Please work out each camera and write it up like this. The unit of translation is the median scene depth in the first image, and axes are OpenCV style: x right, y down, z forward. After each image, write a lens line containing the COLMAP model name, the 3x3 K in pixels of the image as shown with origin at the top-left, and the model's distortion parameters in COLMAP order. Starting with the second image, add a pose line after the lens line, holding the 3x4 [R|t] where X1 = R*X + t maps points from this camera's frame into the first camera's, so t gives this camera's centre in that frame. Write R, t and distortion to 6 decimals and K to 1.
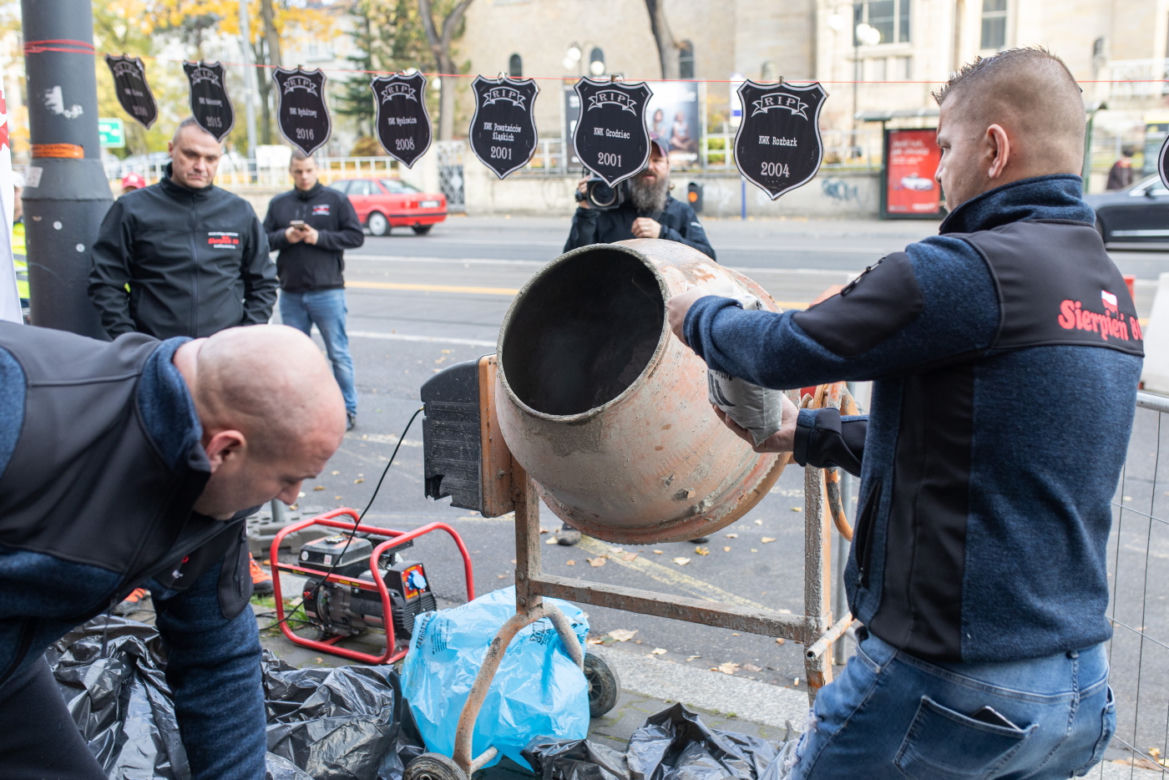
lens RADIAL K [[1078.3, 0, 584.5], [0, 1078.3, 390.0], [0, 0, 1]] dist [0.012863, -0.005764]
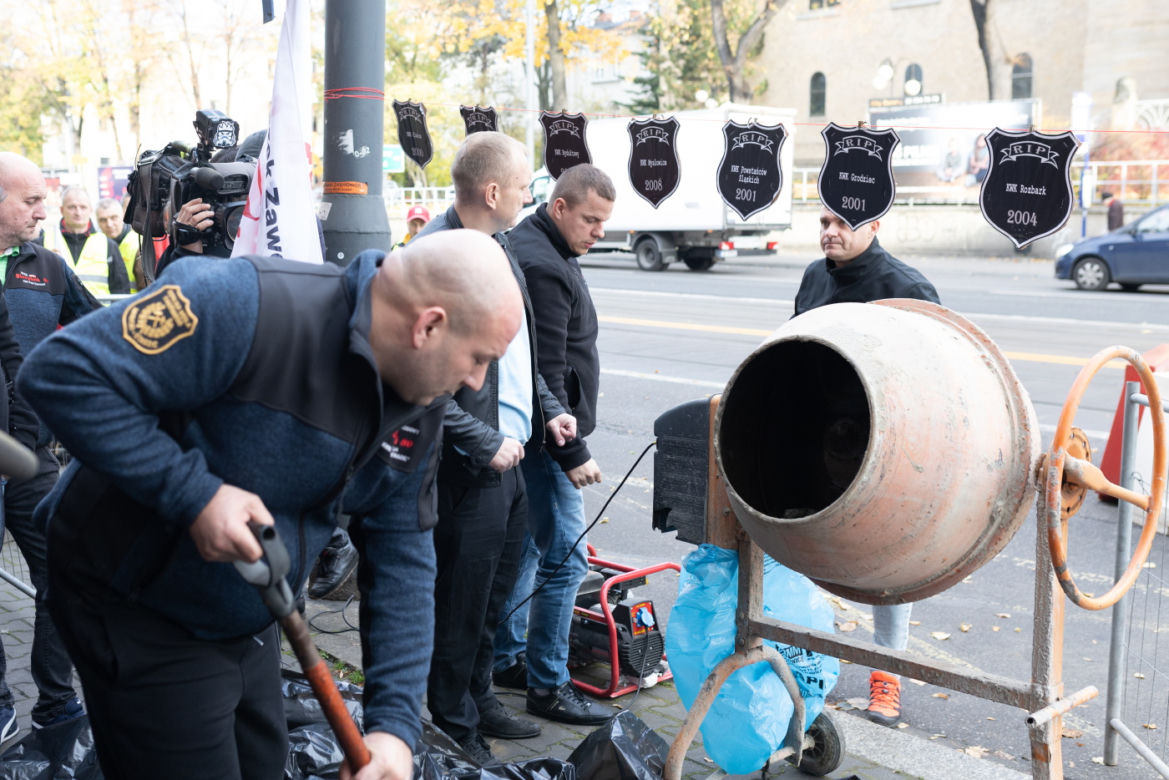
lens RADIAL K [[1292.9, 0, 584.5], [0, 1292.9, 390.0], [0, 0, 1]] dist [-0.014921, -0.006403]
pose [[0.966547, 0.053072, -0.250940, 0.079842], [-0.065186, 0.997063, -0.040204, 0.019330], [0.248069, 0.055217, 0.967167, -0.180801]]
